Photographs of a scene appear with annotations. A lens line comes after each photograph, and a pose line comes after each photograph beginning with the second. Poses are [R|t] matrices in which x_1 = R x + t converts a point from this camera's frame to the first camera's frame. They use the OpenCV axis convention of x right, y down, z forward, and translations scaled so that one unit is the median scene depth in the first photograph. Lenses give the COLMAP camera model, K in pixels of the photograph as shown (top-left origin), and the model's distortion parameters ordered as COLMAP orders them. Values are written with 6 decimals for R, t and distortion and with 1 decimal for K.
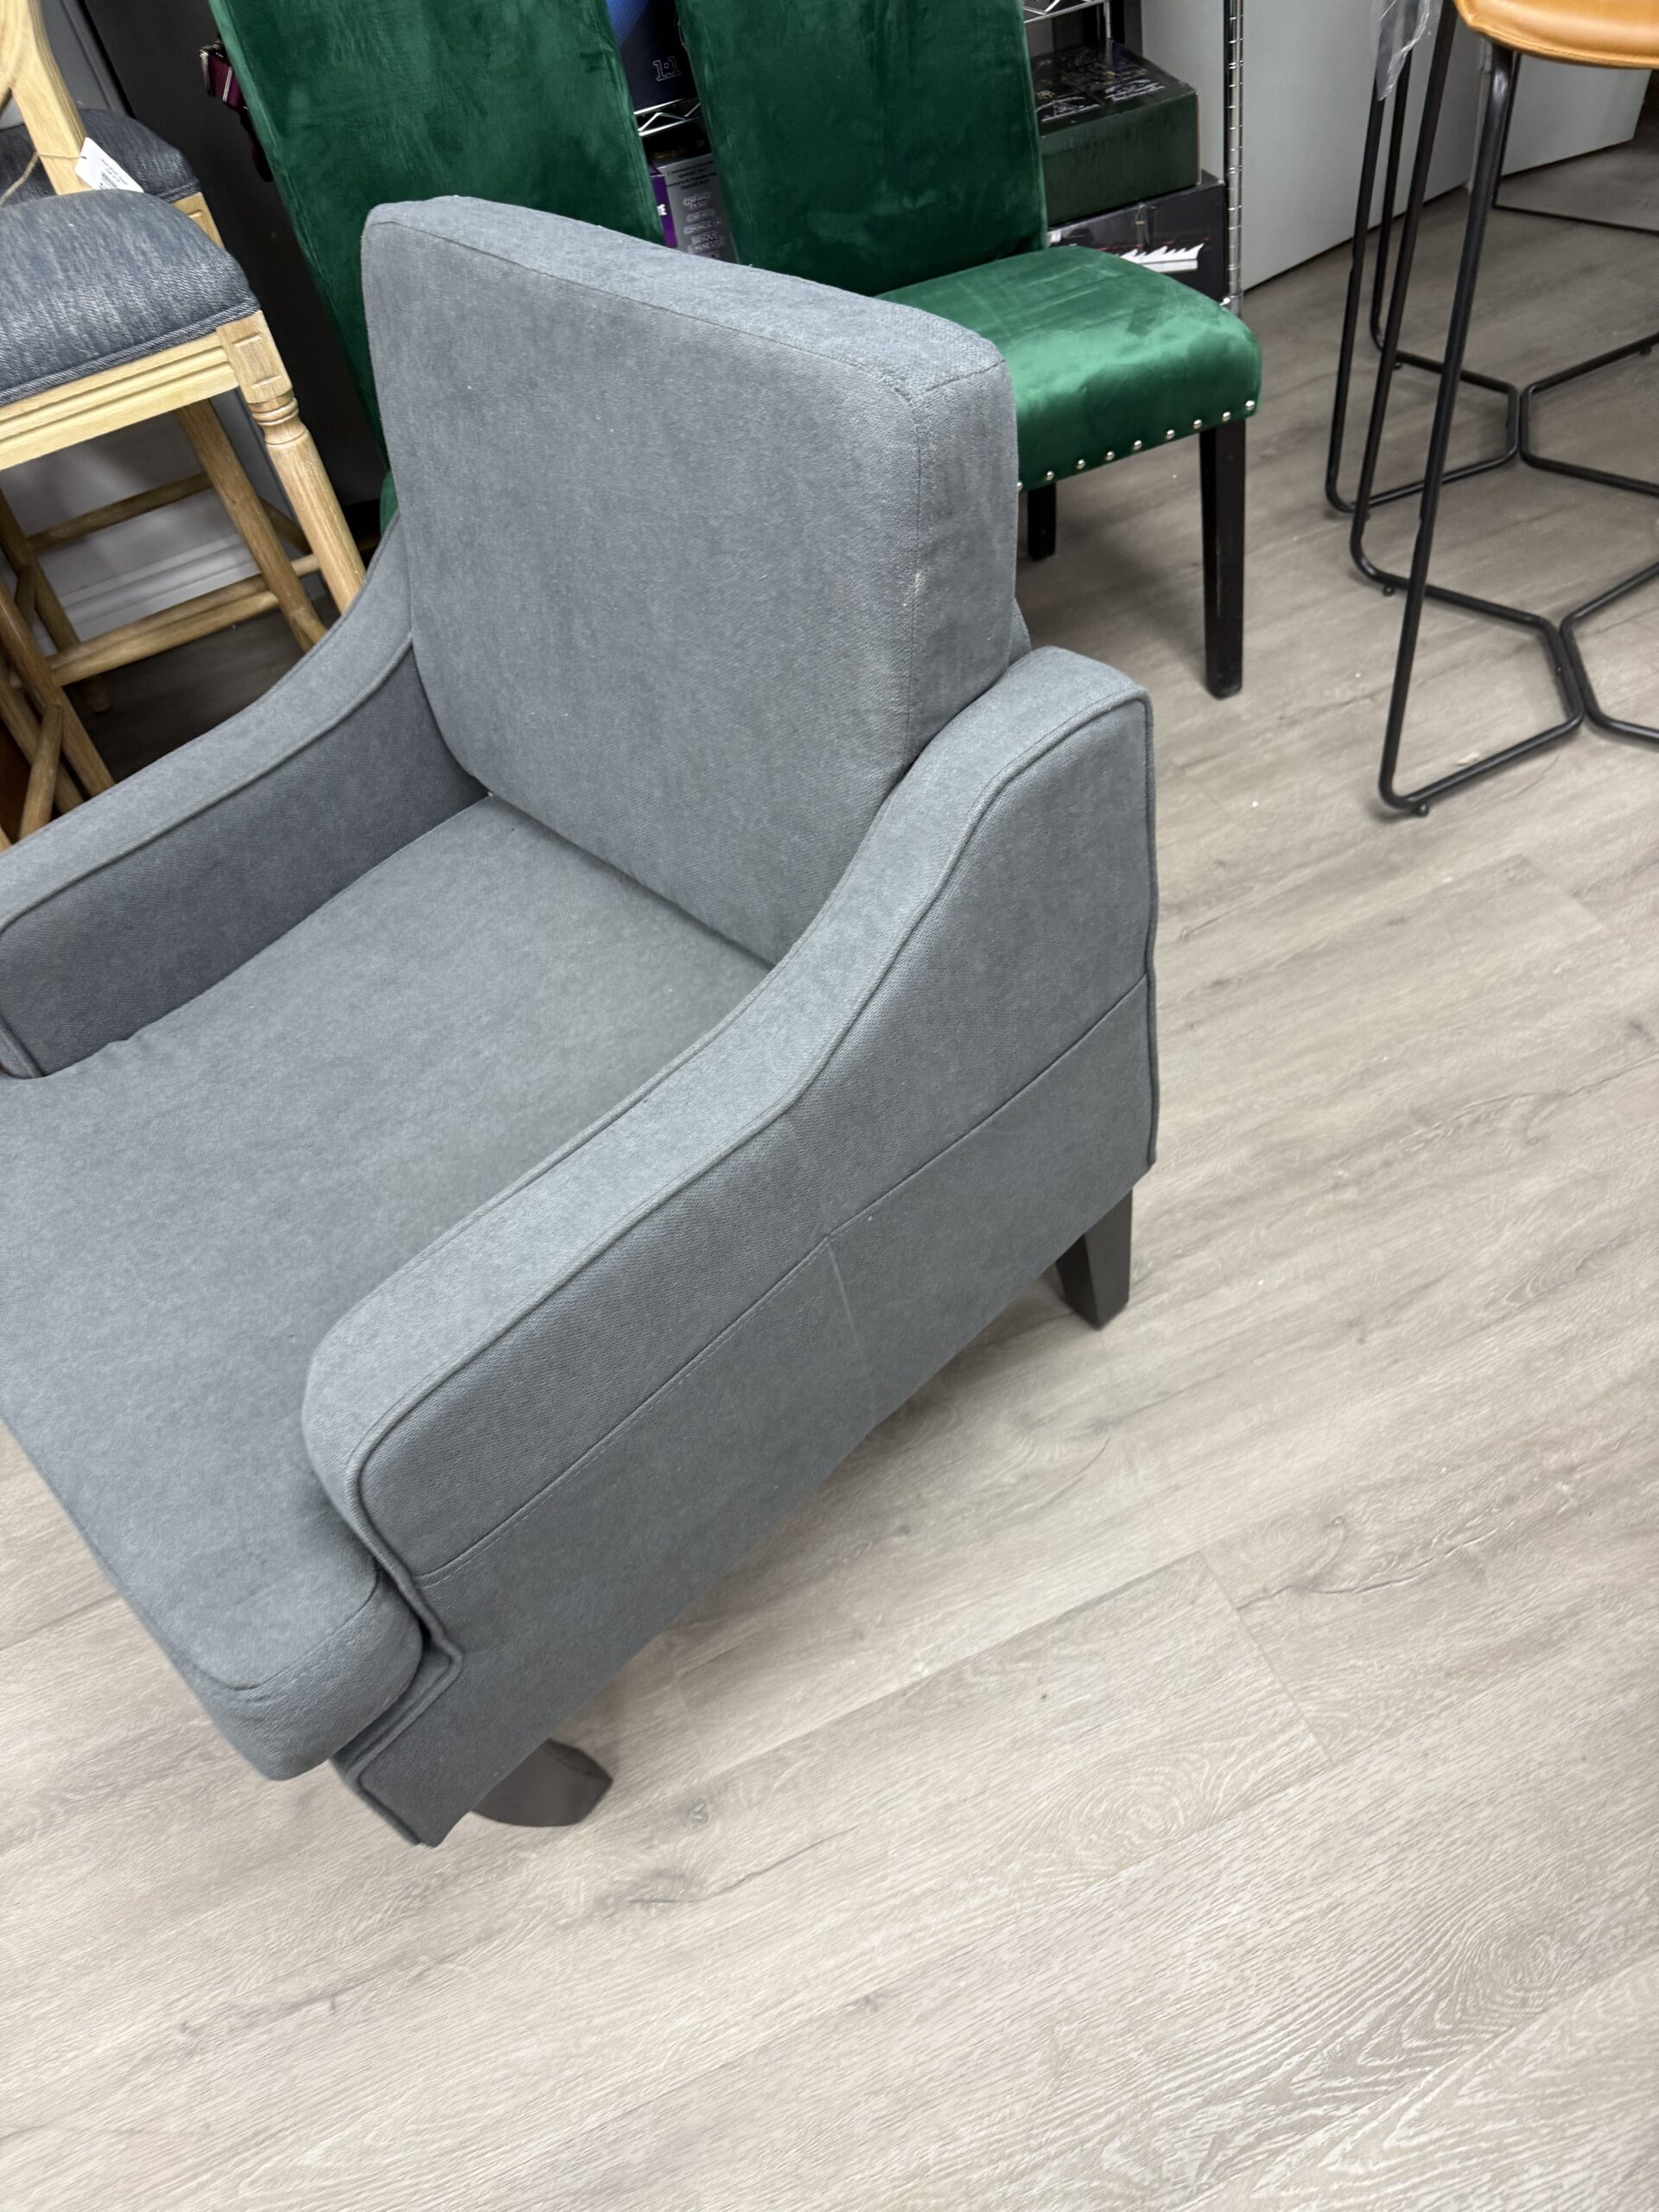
lens RADIAL K [[1580.0, 0, 811.4], [0, 1580.0, 1105.6], [0, 0, 1]] dist [-0.002158, -0.004541]
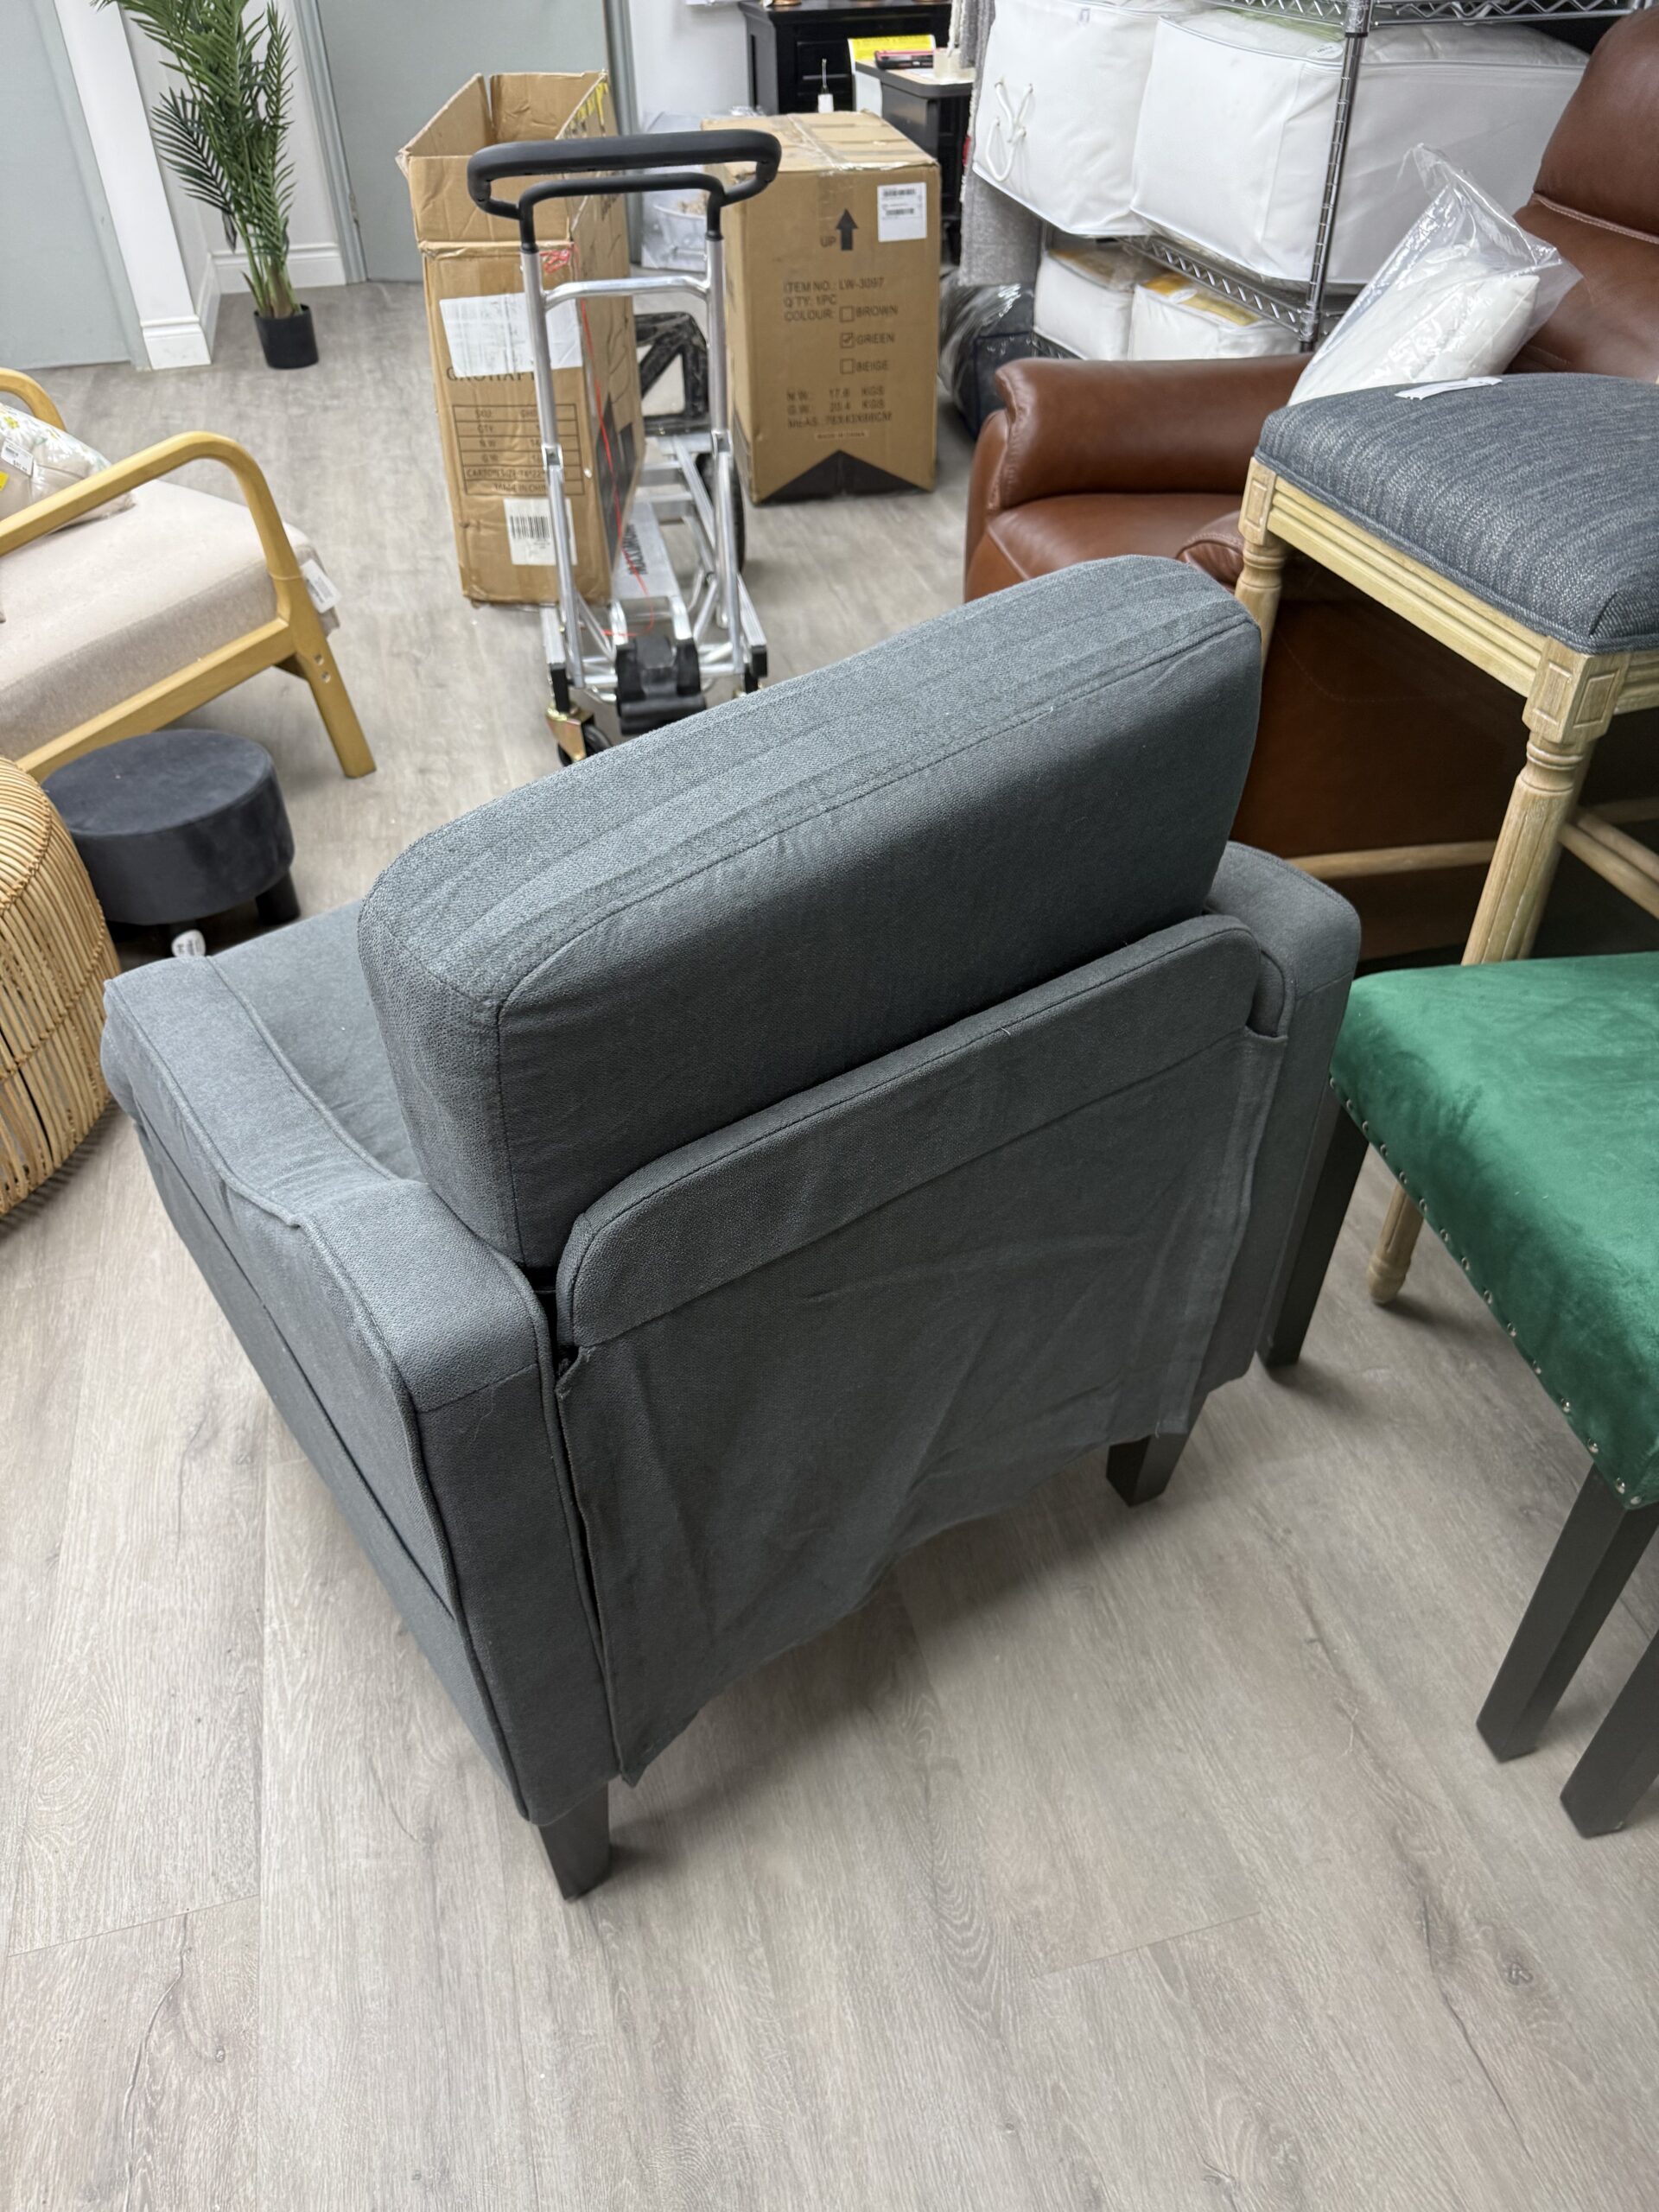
lens RADIAL K [[1580.0, 0, 815.3], [0, 1580.0, 1114.9], [0, 0, 1]] dist [-0.002158, -0.004541]
pose [[-0.118523, 0.764564, -0.633557, 0.454804], [-0.693396, 0.392982, 0.603960, -0.735020], [0.710743, 0.510888, 0.483568, 0.529718]]
